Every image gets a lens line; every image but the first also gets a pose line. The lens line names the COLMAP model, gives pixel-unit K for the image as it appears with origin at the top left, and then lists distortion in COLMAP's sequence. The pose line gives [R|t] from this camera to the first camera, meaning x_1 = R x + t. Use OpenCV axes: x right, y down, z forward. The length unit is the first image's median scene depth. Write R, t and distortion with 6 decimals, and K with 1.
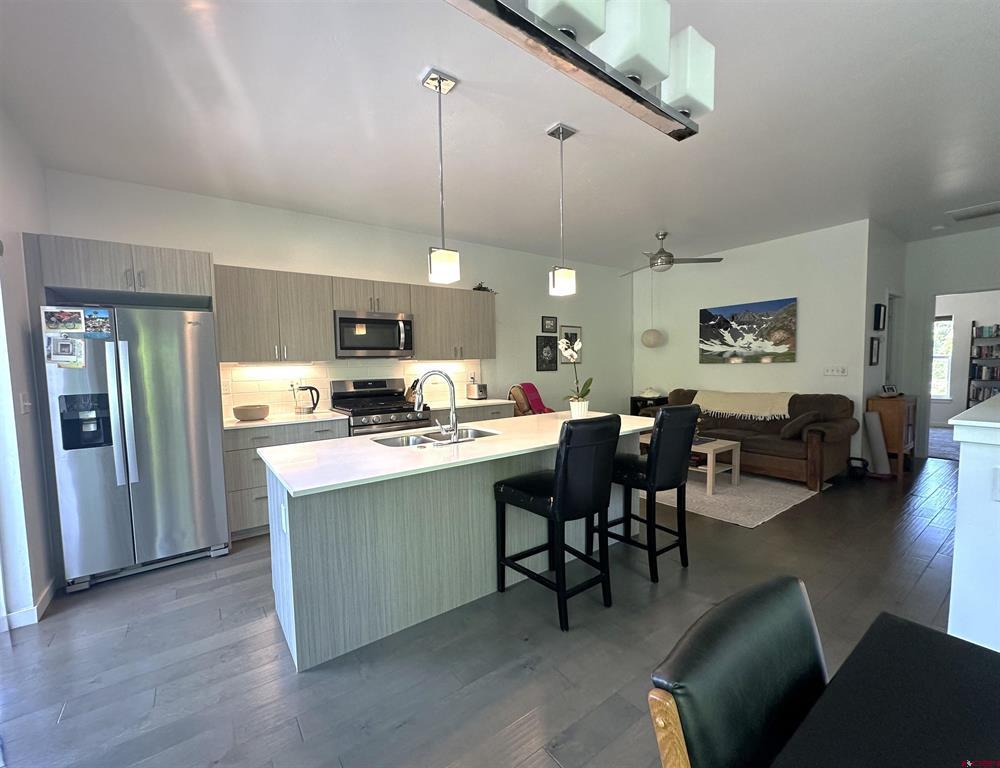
lens RADIAL K [[412.4, 0, 477.6], [0, 412.4, 391.4], [0, 0, 1]] dist [-0.006597, 0.001805]
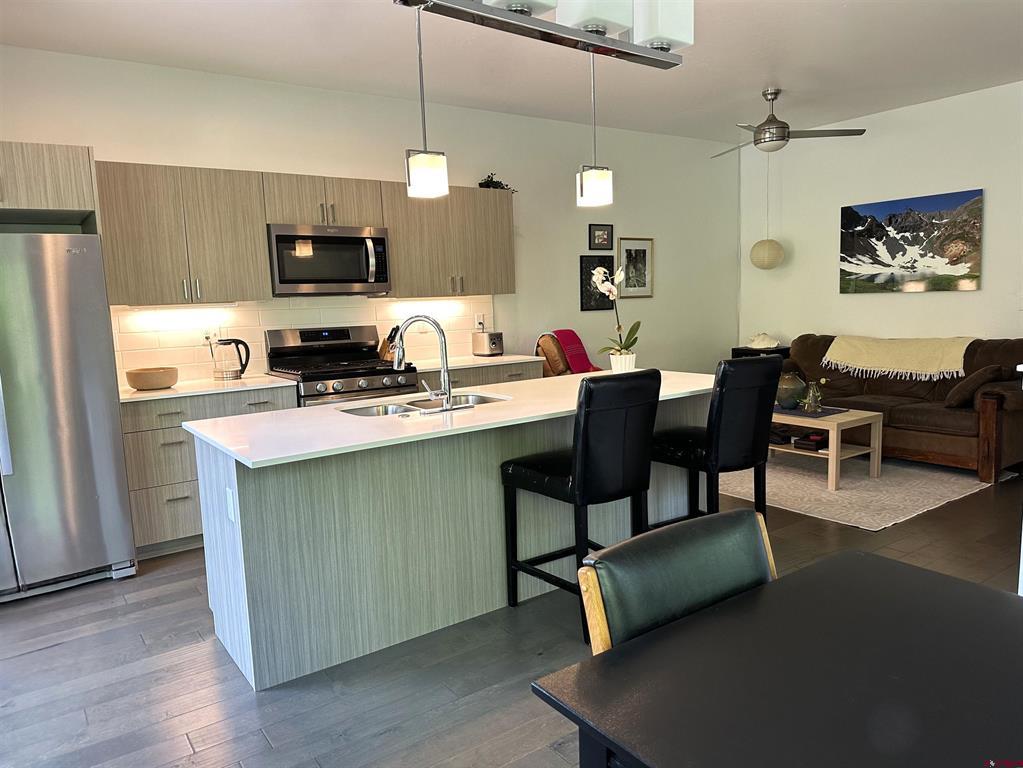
lens RADIAL K [[720.3, 0, 509.7], [0, 720.3, 387.2], [0, 0, 1]] dist [0.066001, -0.081125]
pose [[0.999835, -0.016032, 0.008507, 0.027606], [0.015507, 0.998162, 0.058589, 0.003223], [-0.009430, -0.058447, 0.998246, -0.181726]]
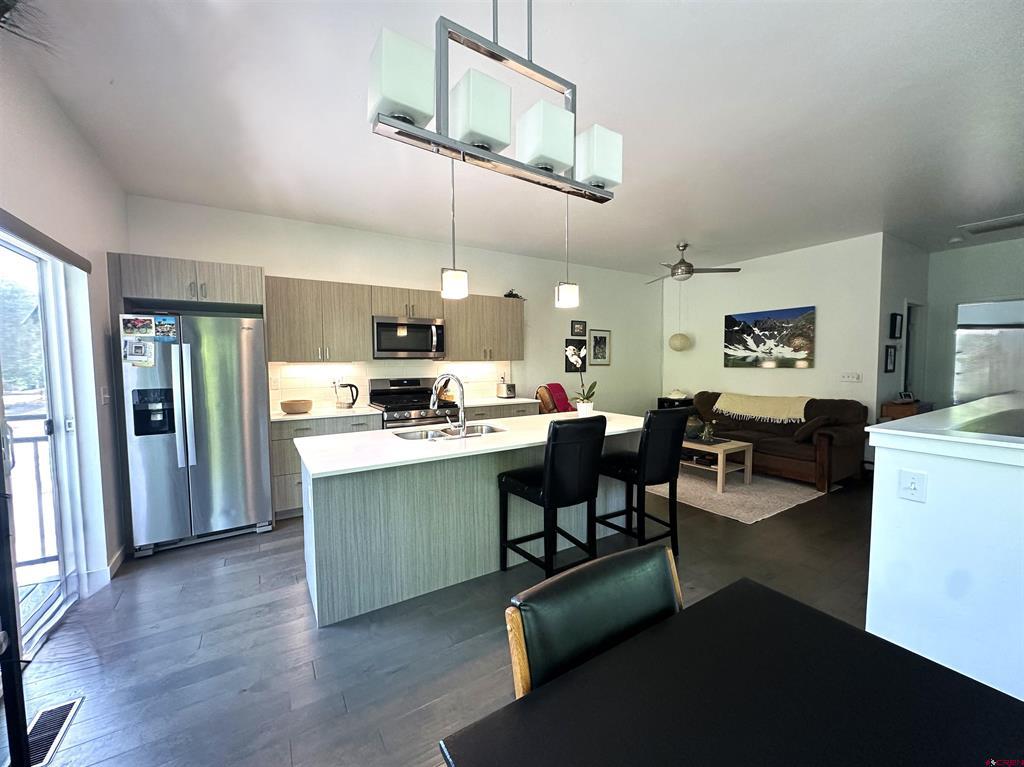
lens RADIAL K [[405.2, 0, 510.7], [0, 405.2, 384.5], [0, 0, 1]] dist [-0.003965, 0.000569]
pose [[0.998799, 0.017627, -0.045719, 0.070991], [-0.018034, 0.999801, -0.008514, -0.008625], [0.045560, 0.009329, 0.998918, -0.066399]]
